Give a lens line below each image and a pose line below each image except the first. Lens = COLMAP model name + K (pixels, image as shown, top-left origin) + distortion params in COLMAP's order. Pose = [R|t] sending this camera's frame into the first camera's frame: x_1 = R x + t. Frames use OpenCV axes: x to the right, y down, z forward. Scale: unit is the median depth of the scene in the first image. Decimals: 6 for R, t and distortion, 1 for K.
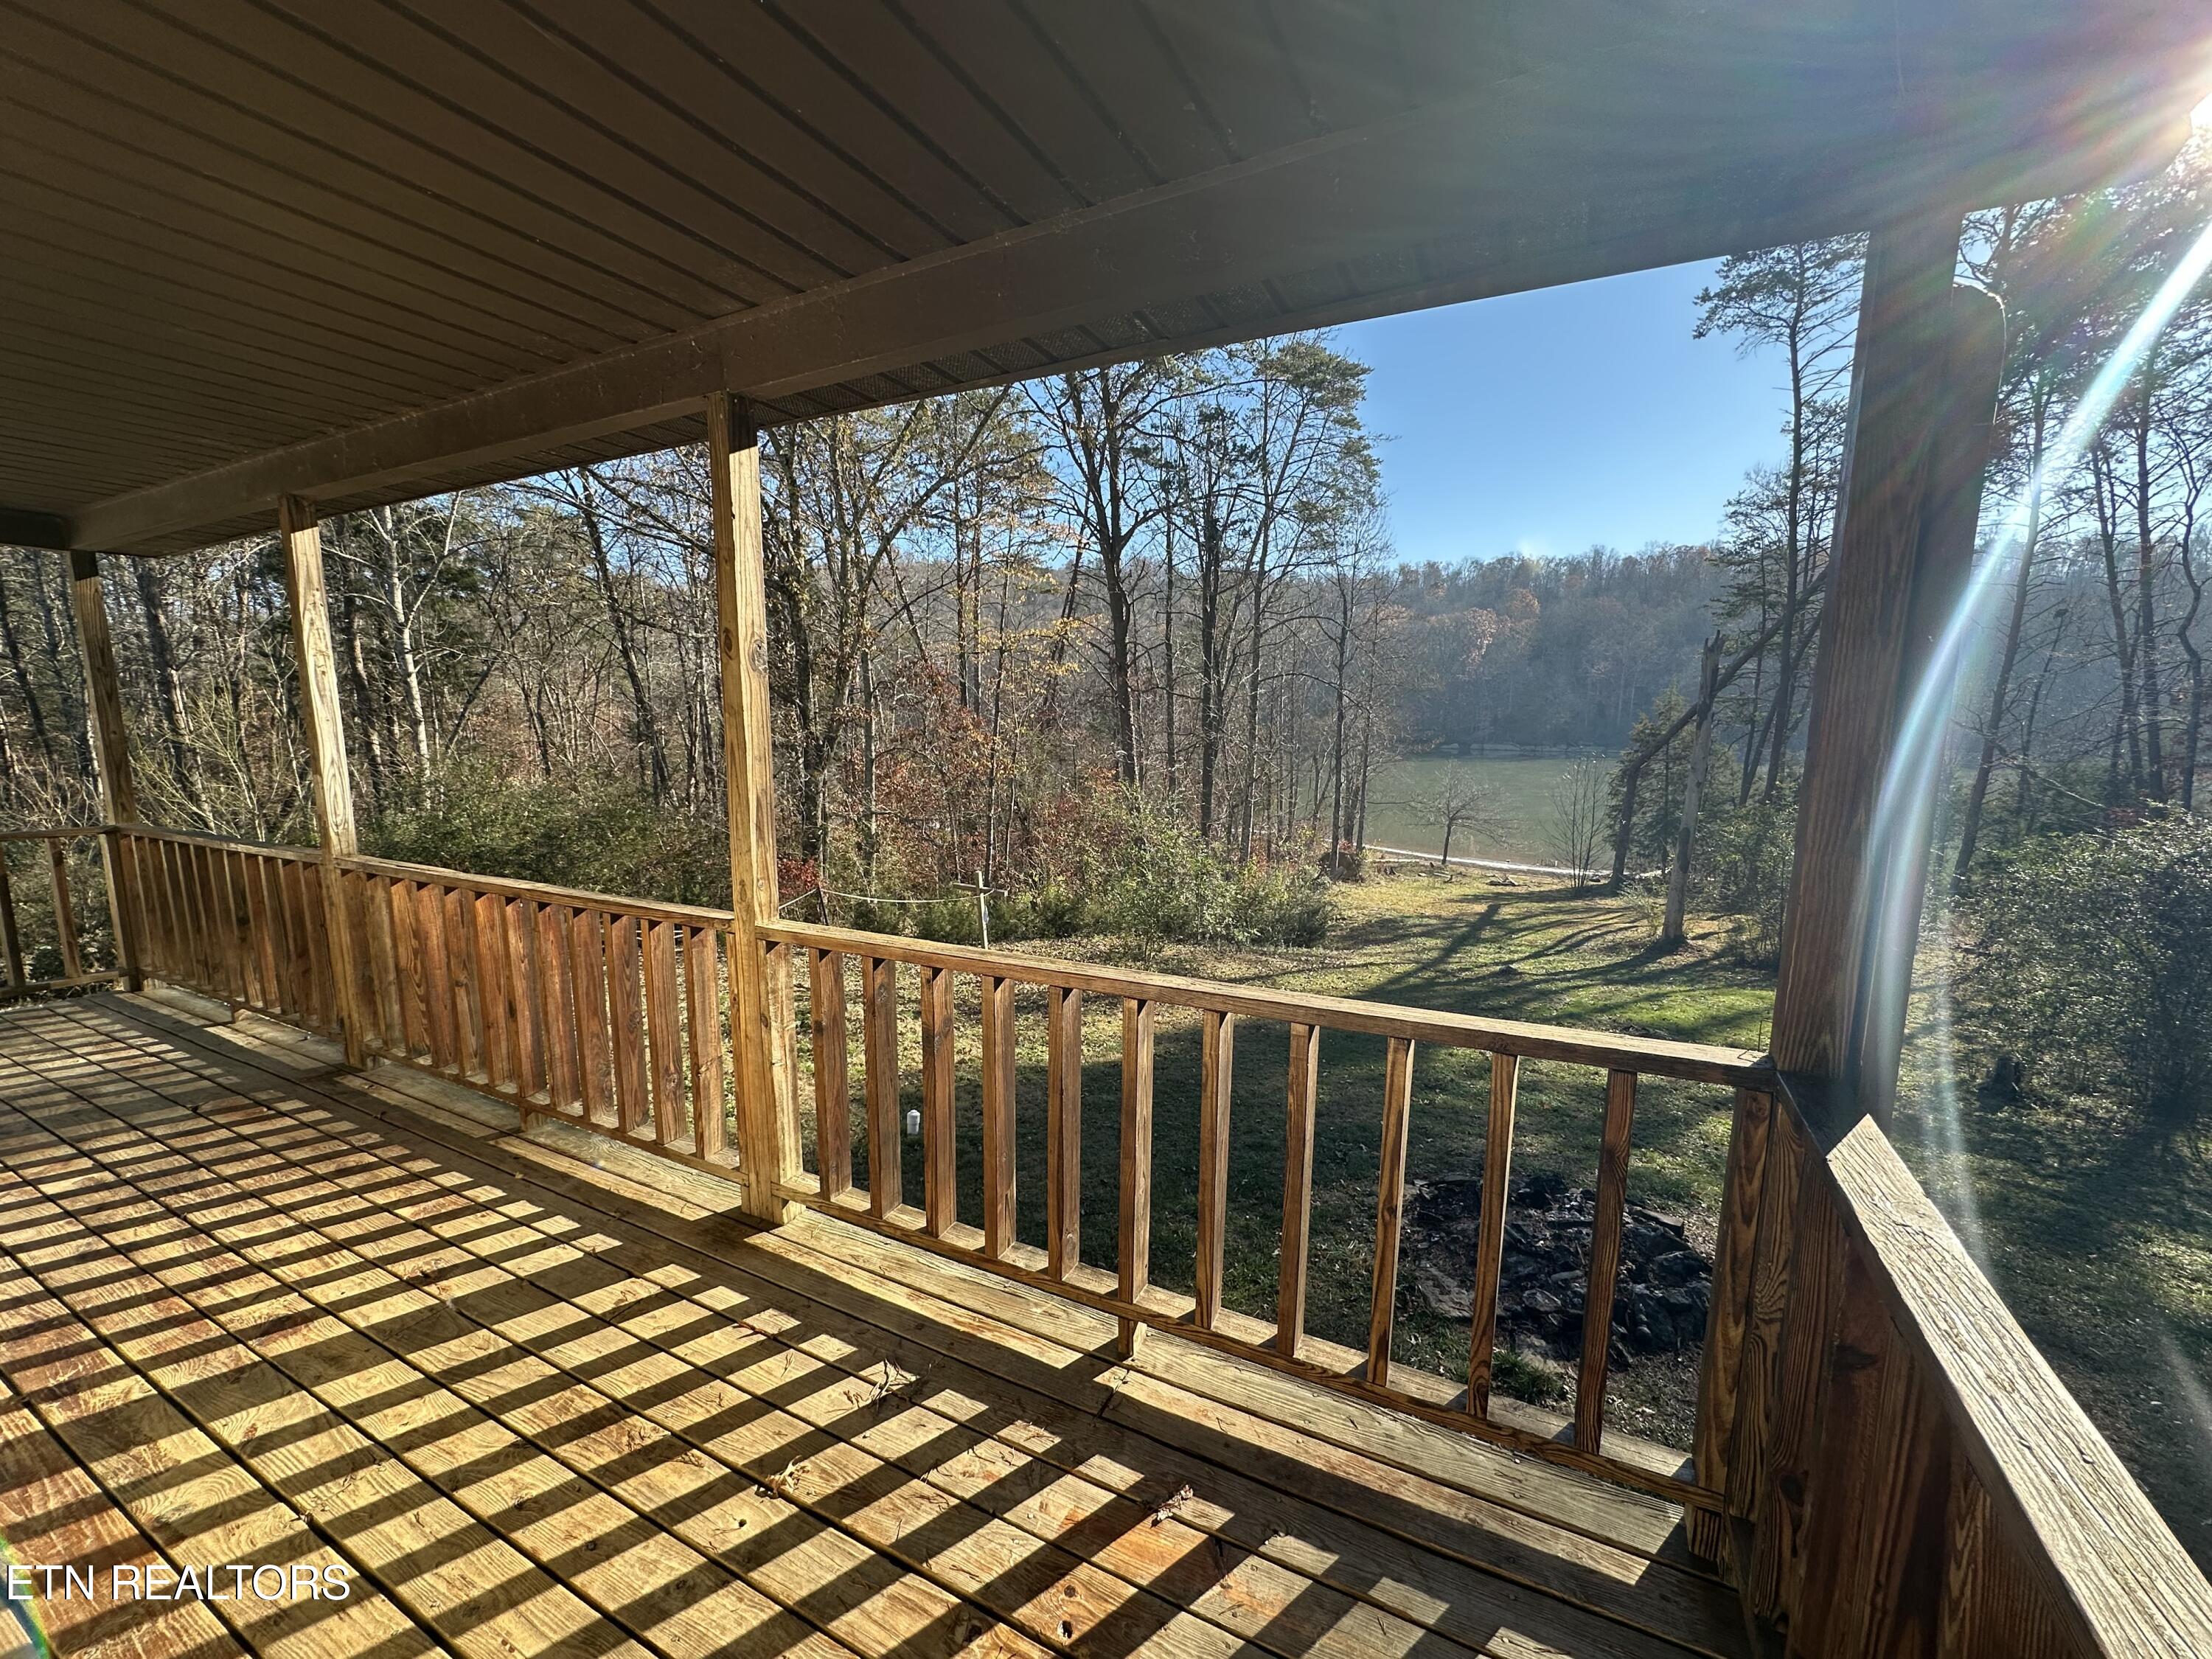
lens RADIAL K [[880.4, 0, 1107.0], [0, 880.4, 831.9], [0, 0, 1]] dist [-0.002485, 0.000342]
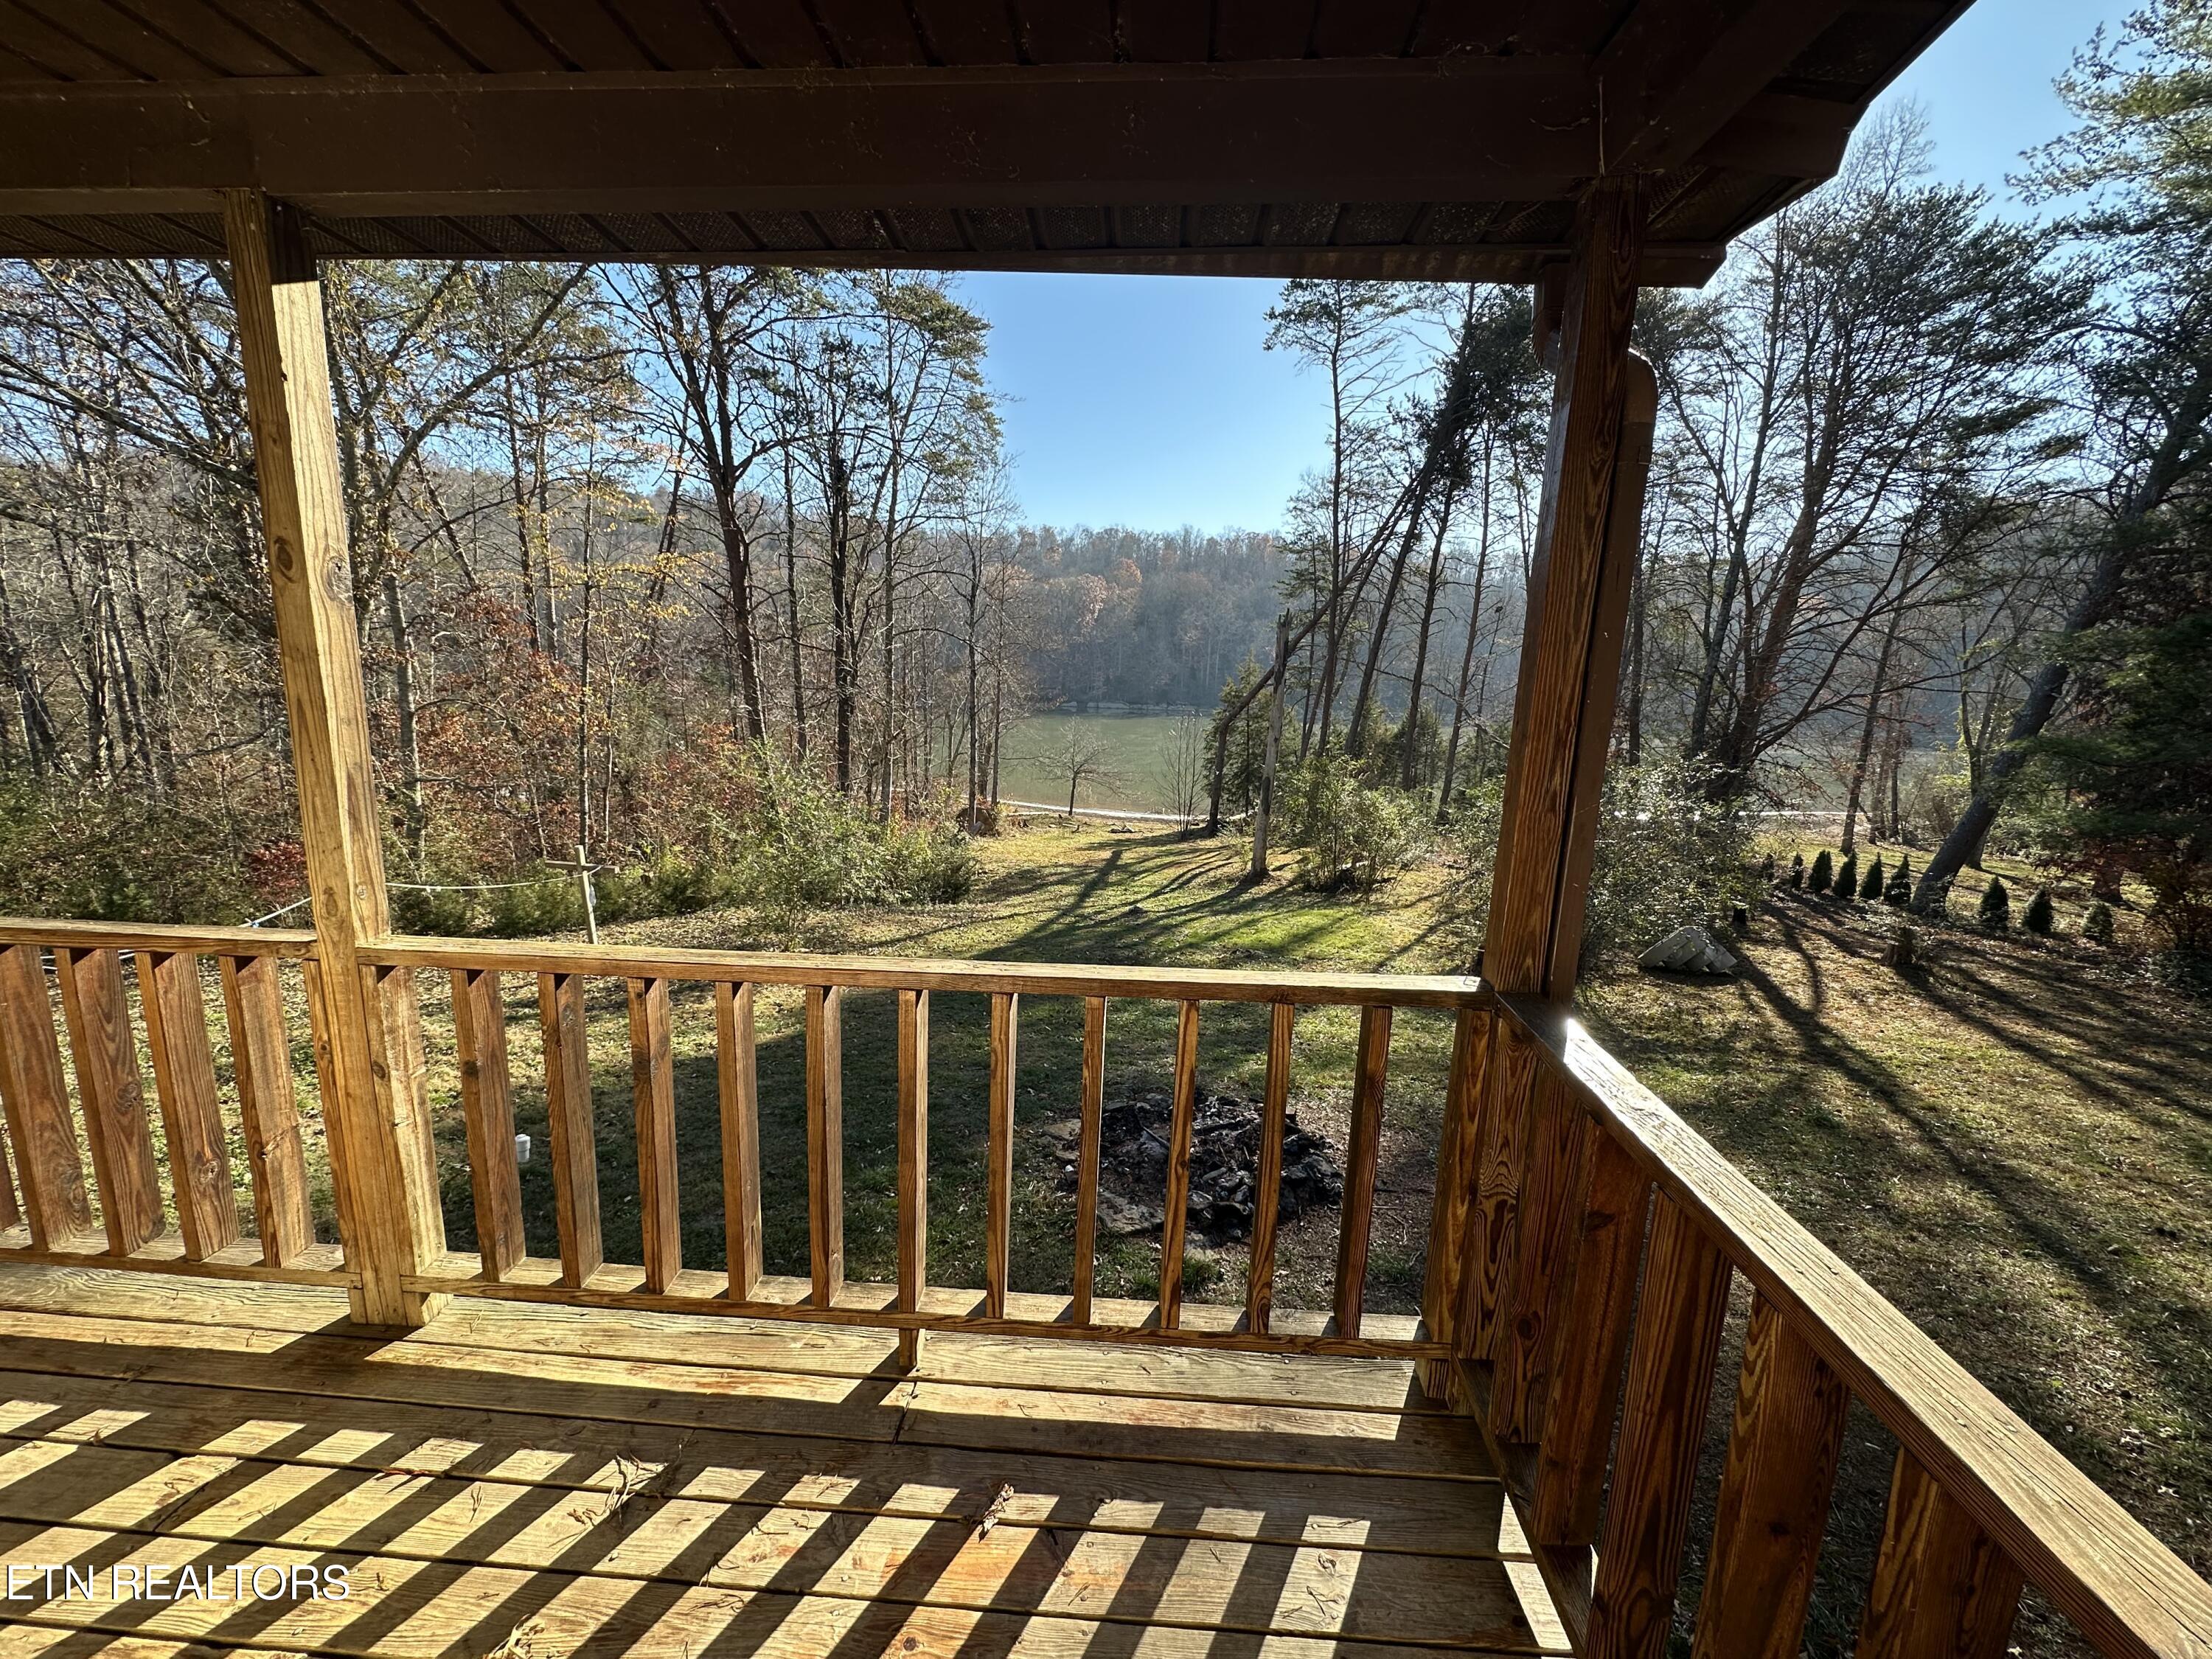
lens RADIAL K [[880.4, 0, 1107.0], [0, 880.4, 831.9], [0, 0, 1]] dist [-0.002485, 0.000342]
pose [[0.915454, -0.045735, 0.399815, -0.064478], [0.025894, 0.998157, 0.054891, -0.008588], [-0.401588, -0.039898, 0.914951, 0.040824]]
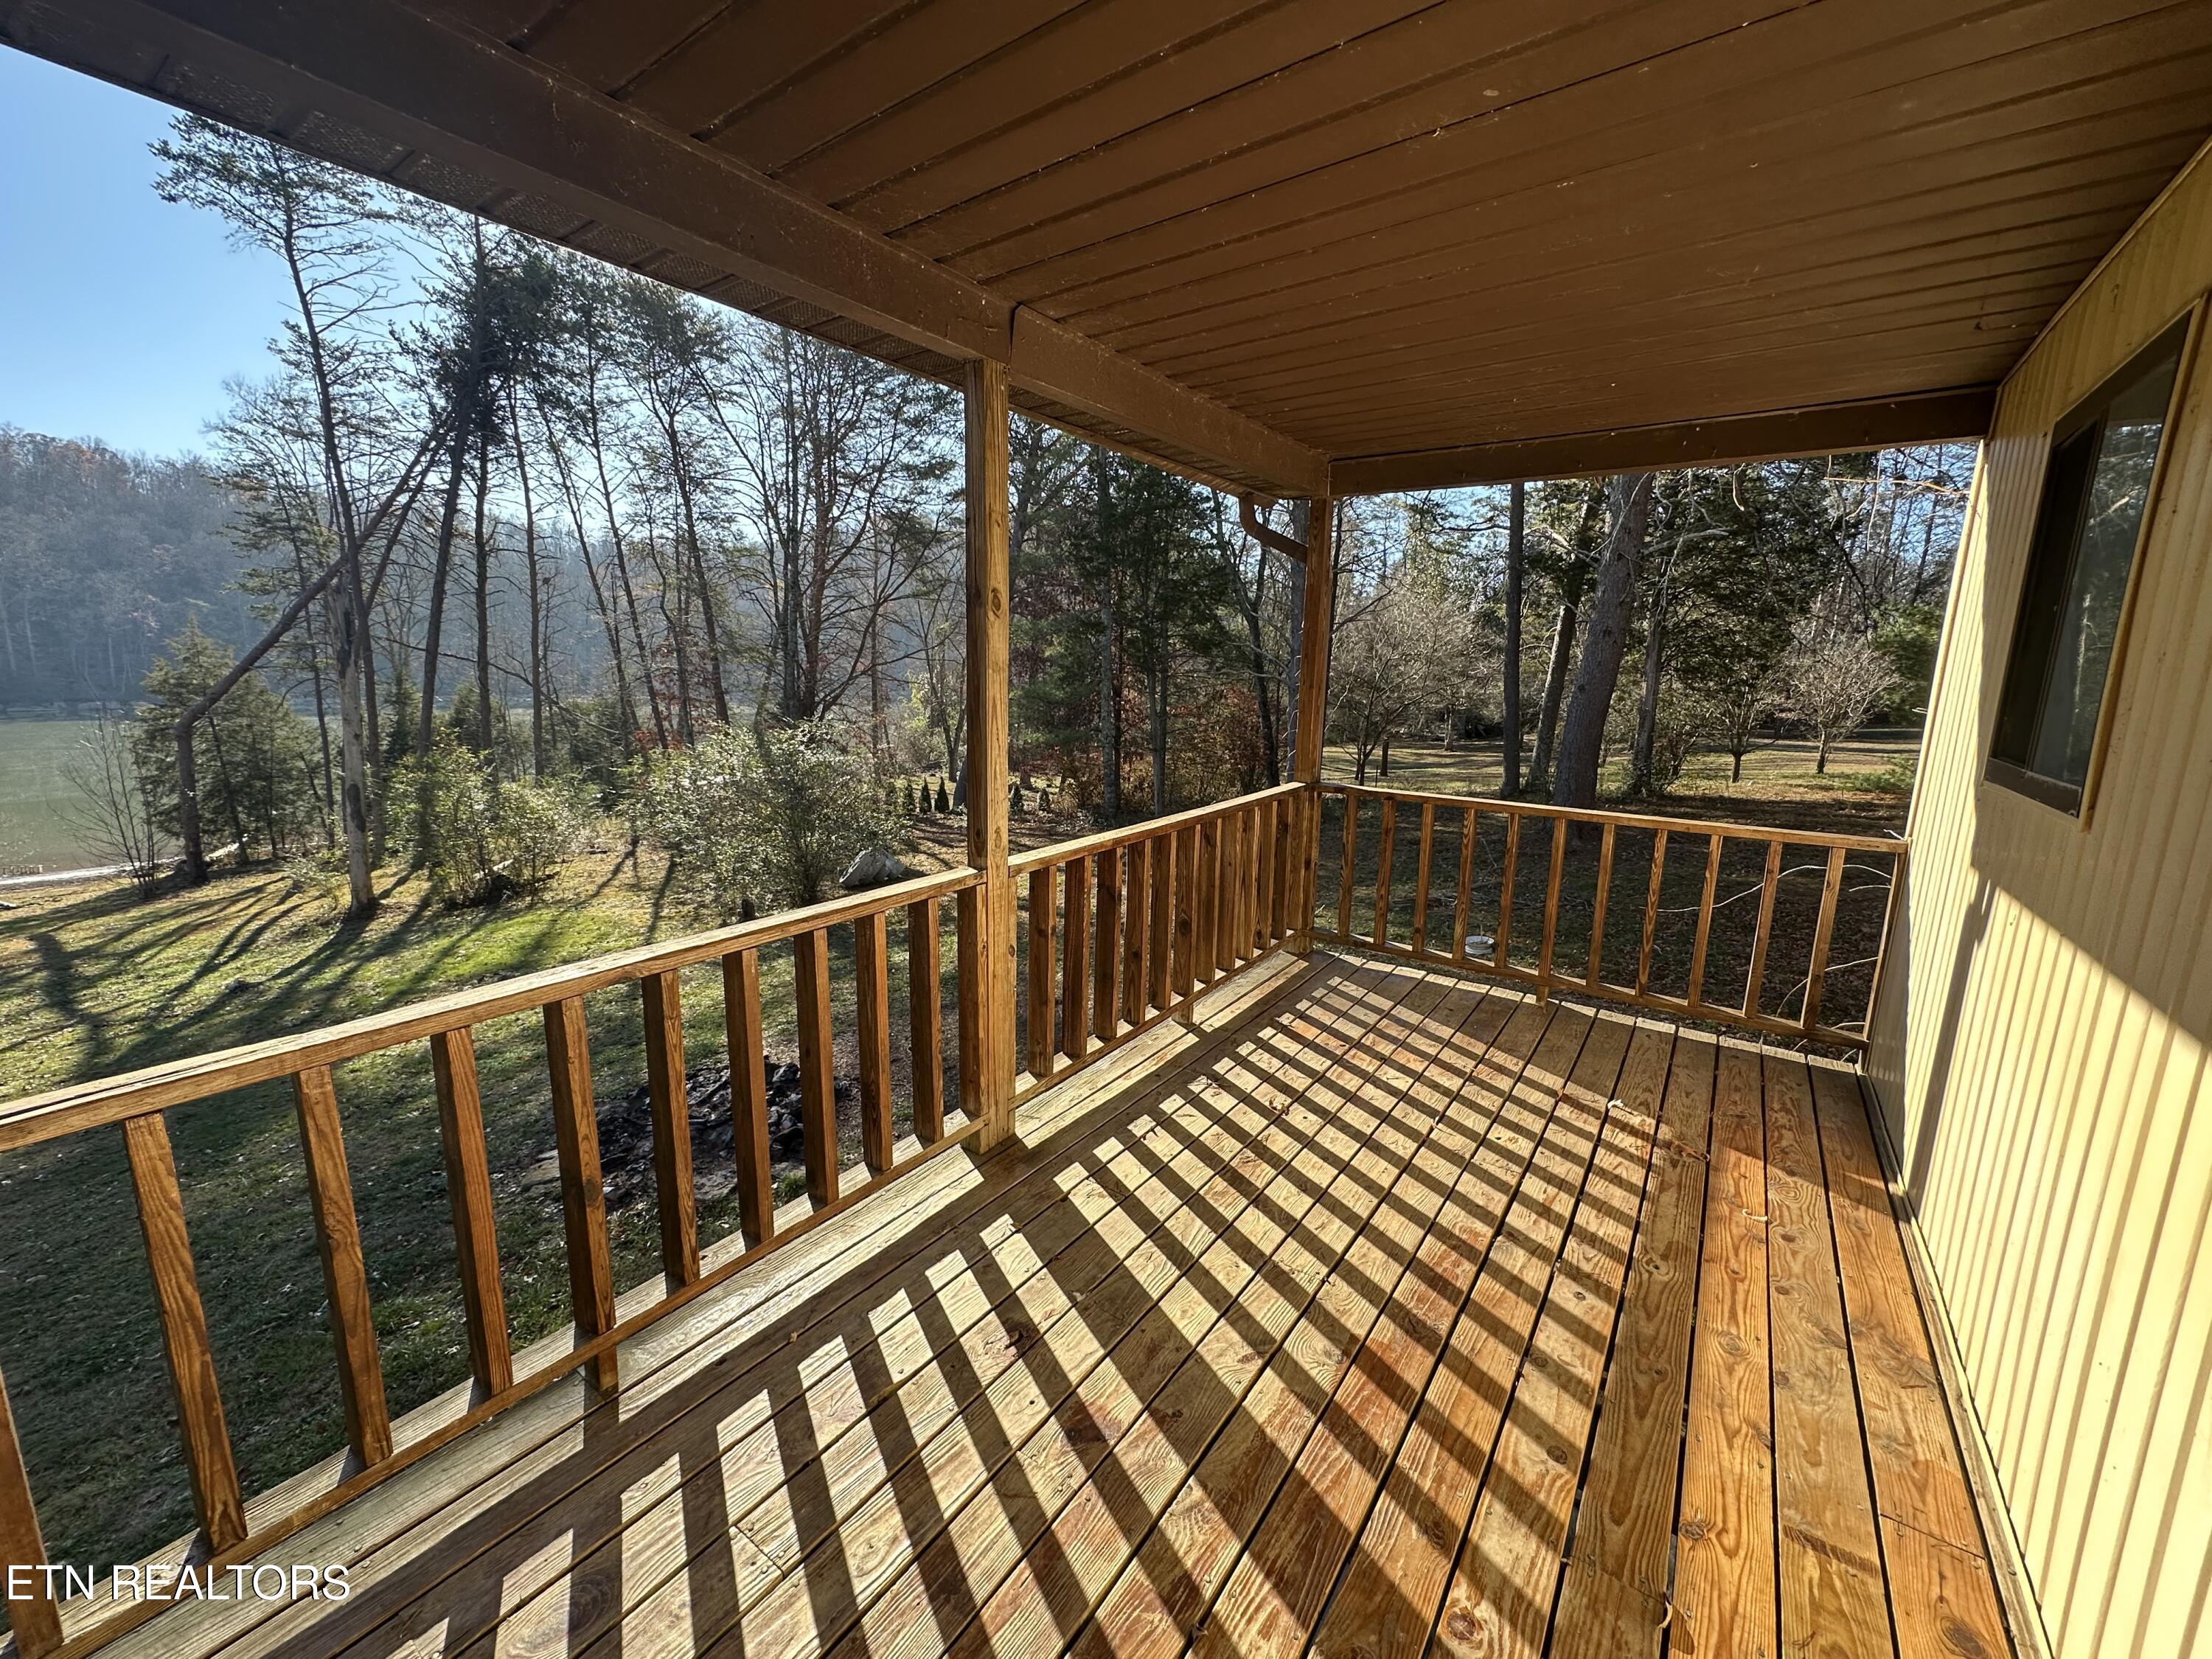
lens RADIAL K [[881.9, 0, 1107.1], [0, 881.9, 831.7], [0, 0, 1]] dist [-0.001587, 0.000048]
pose [[0.145109, -0.181369, 0.972650, -0.831116], [0.123646, 0.978673, 0.164045, -0.057352], [-0.981659, 0.096460, 0.164440, 0.403361]]
